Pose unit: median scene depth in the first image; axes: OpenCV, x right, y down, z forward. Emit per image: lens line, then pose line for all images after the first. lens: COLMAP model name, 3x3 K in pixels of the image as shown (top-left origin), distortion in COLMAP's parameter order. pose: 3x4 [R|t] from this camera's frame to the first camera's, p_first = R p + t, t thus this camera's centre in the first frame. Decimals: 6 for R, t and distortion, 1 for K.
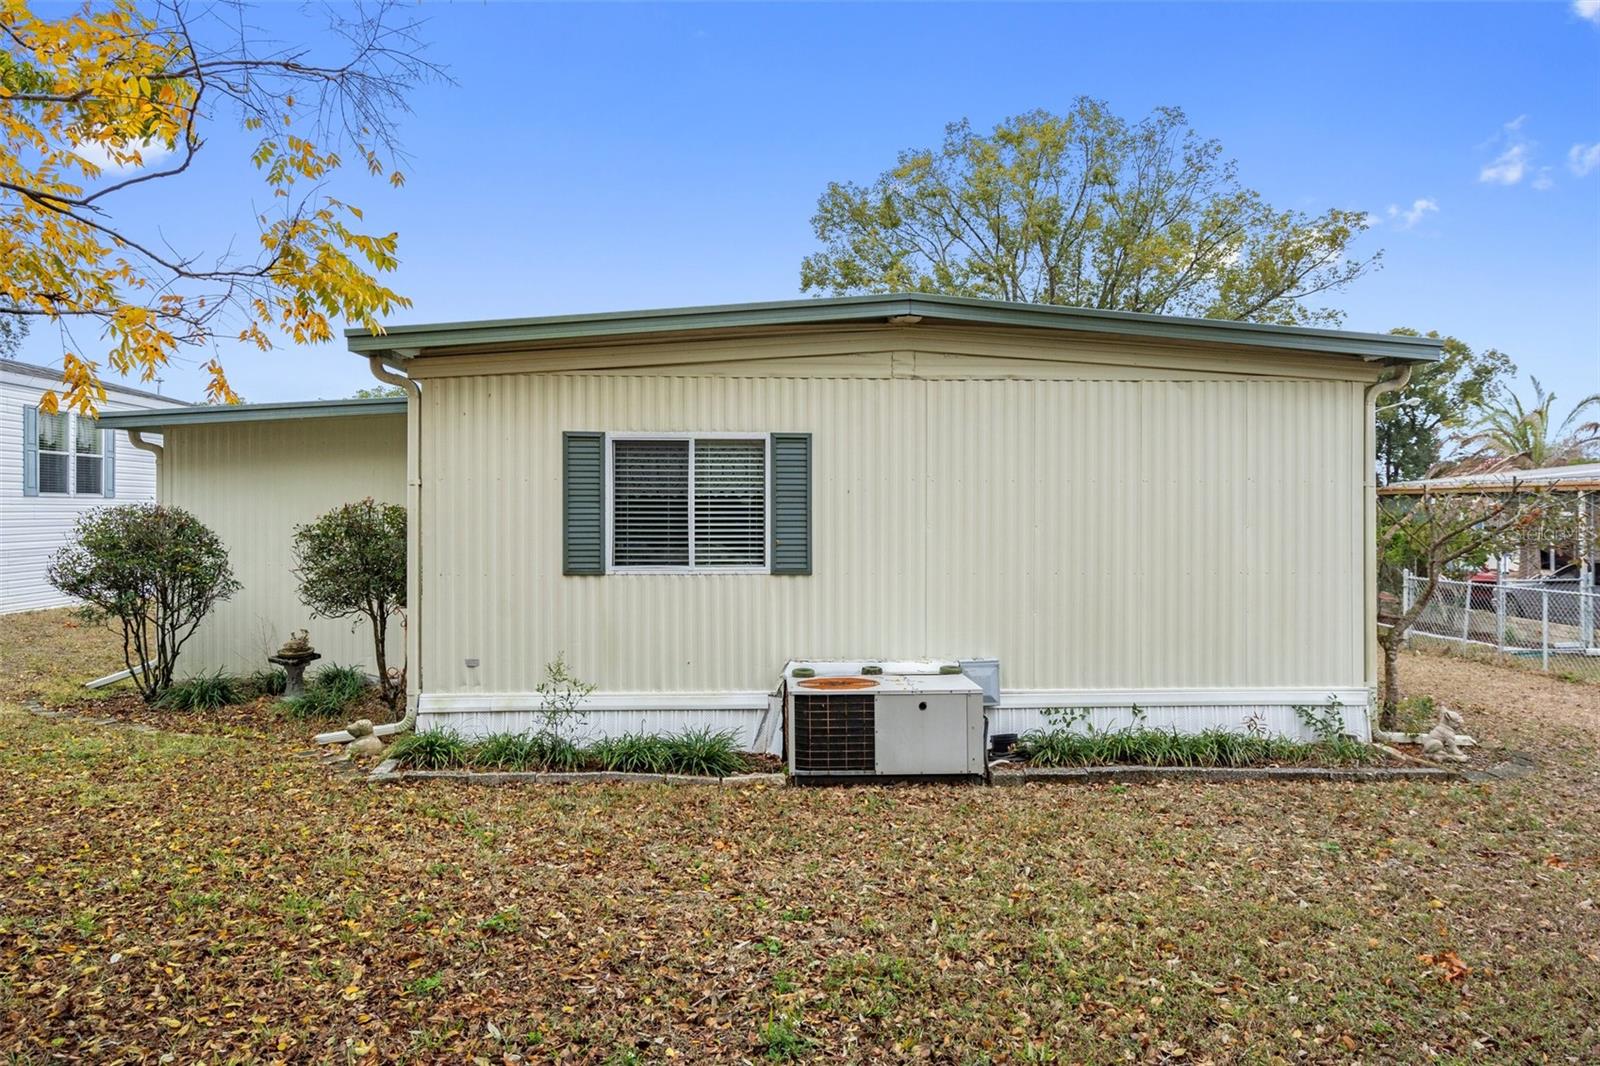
lens RADIAL K [[944.1, 0, 800.0], [0, 944.1, 533.0], [0, 0, 1]] dist [-0.000297, 0.000556]
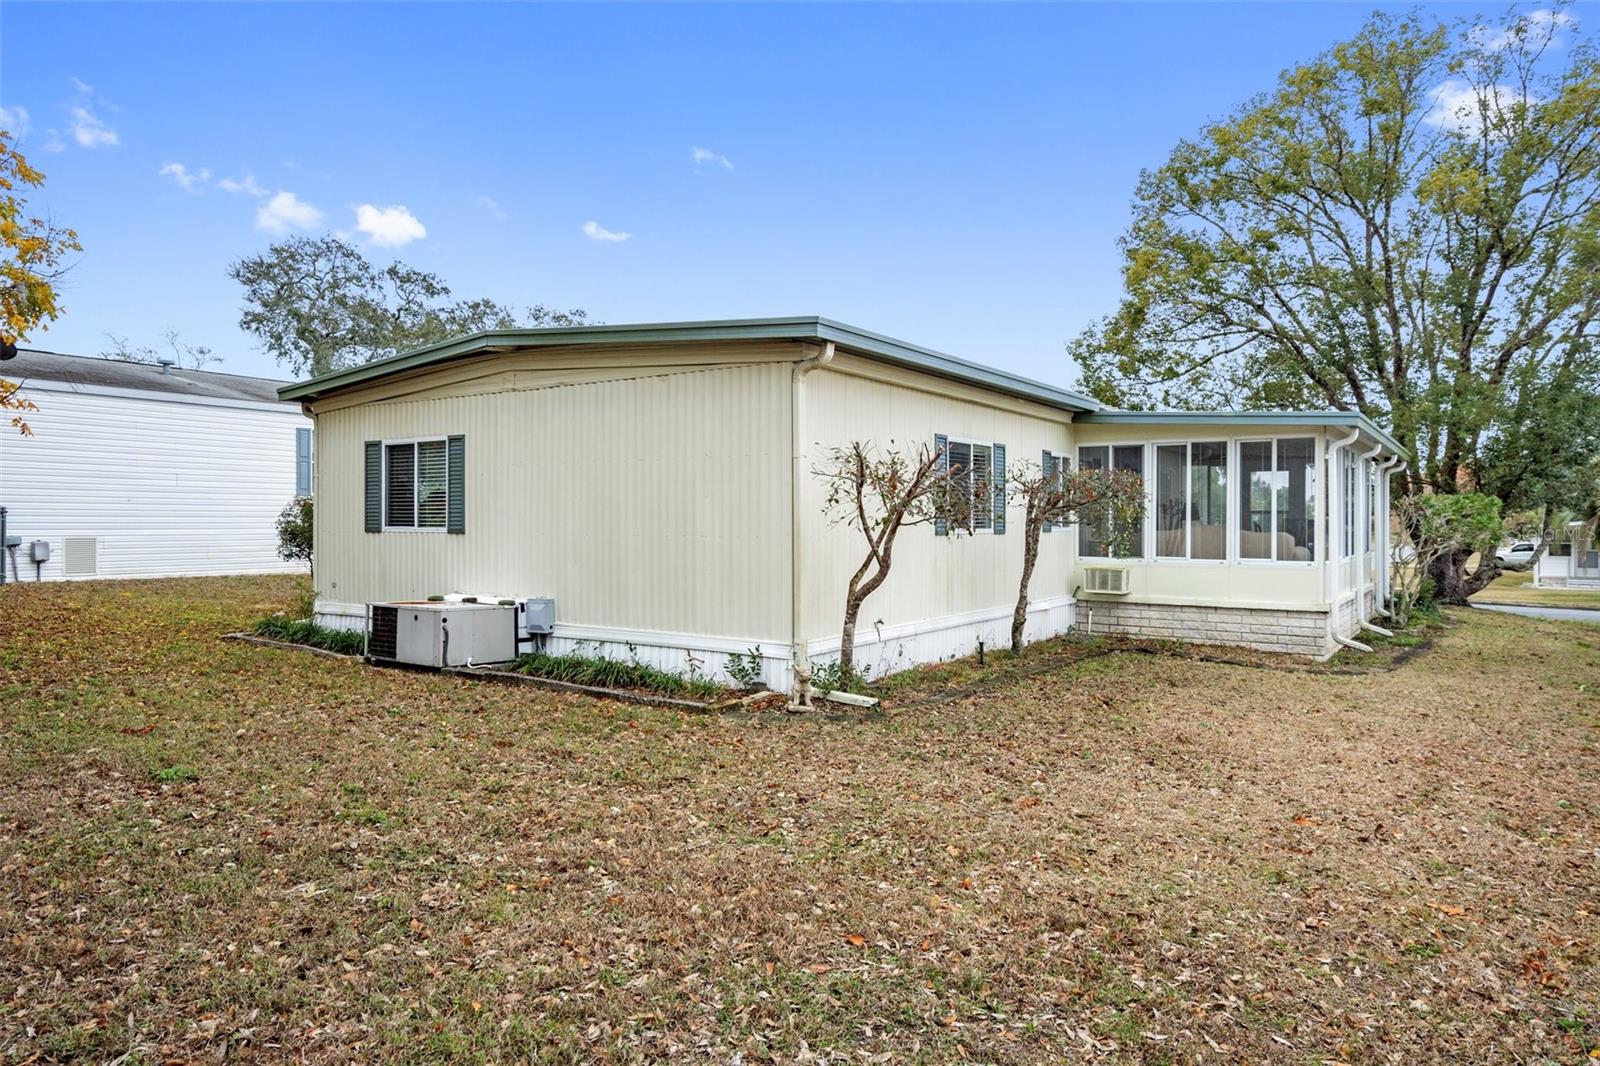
lens RADIAL K [[1032.6, 0, 800.0], [0, 1032.6, 533.0], [0, 0, 1]] dist [-0.000520, 0.000237]
pose [[0.795247, 0.009030, -0.606219, 1.364052], [-0.003683, 0.999943, 0.010063, 0.025715], [0.606275, -0.005770, 0.795234, 0.063899]]
